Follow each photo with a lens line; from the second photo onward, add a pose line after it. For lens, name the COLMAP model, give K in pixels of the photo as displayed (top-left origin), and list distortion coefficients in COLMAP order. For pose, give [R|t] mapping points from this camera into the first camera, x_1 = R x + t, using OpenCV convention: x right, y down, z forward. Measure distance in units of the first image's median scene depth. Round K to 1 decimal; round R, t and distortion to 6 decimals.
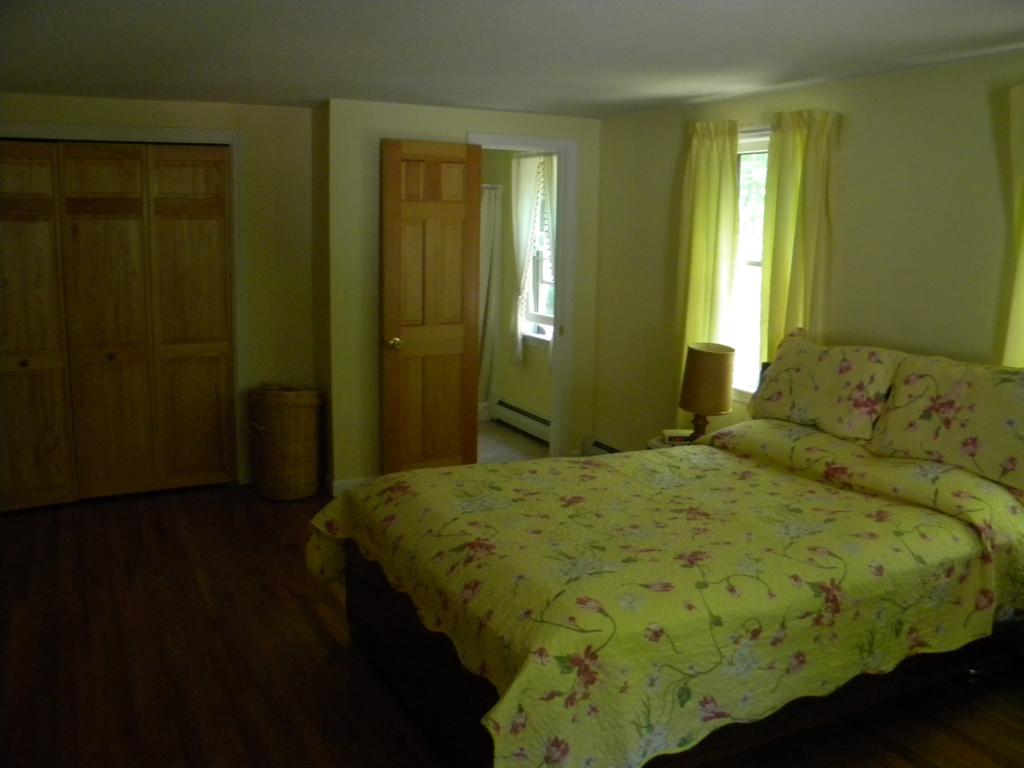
lens RADIAL K [[928.1, 0, 512.1], [0, 928.1, 383.1], [0, 0, 1]] dist [-0.003459, 0.000000]
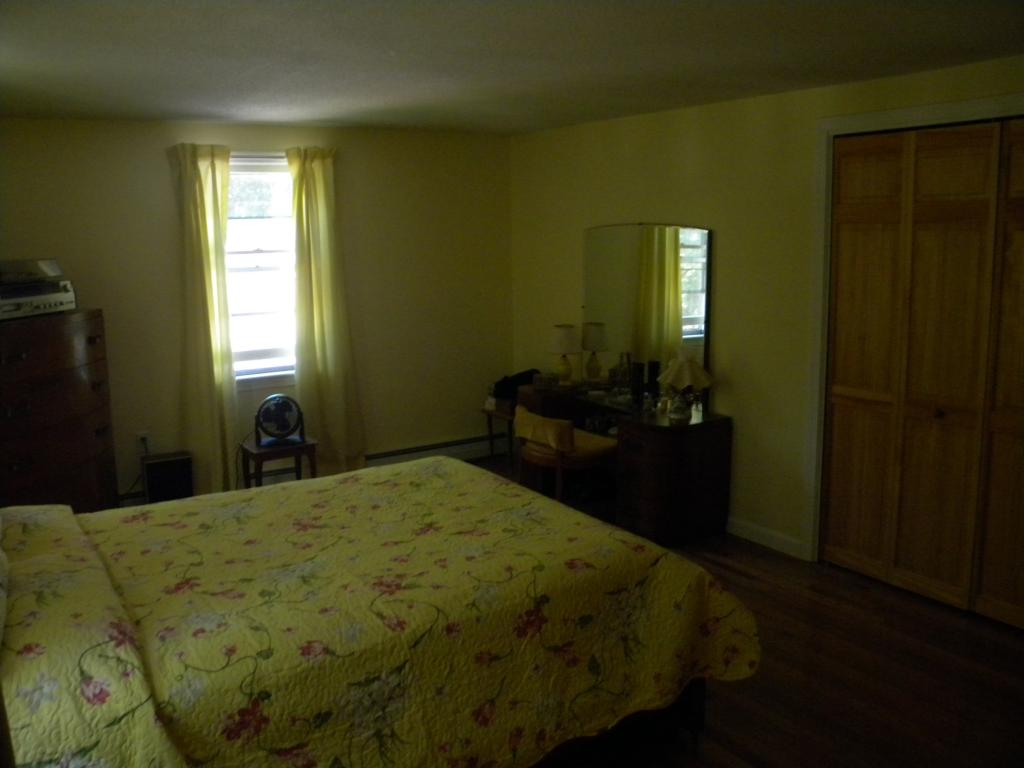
lens RADIAL K [[928.1, 0, 512.6], [0, 928.1, 385.0], [0, 0, 1]] dist [-0.003459, 0.000000]
pose [[-0.995573, 0.026369, -0.090214, 0.060939], [-0.005381, 0.942269, 0.334814, -0.345337], [0.093834, 0.333817, -0.937956, 1.922904]]
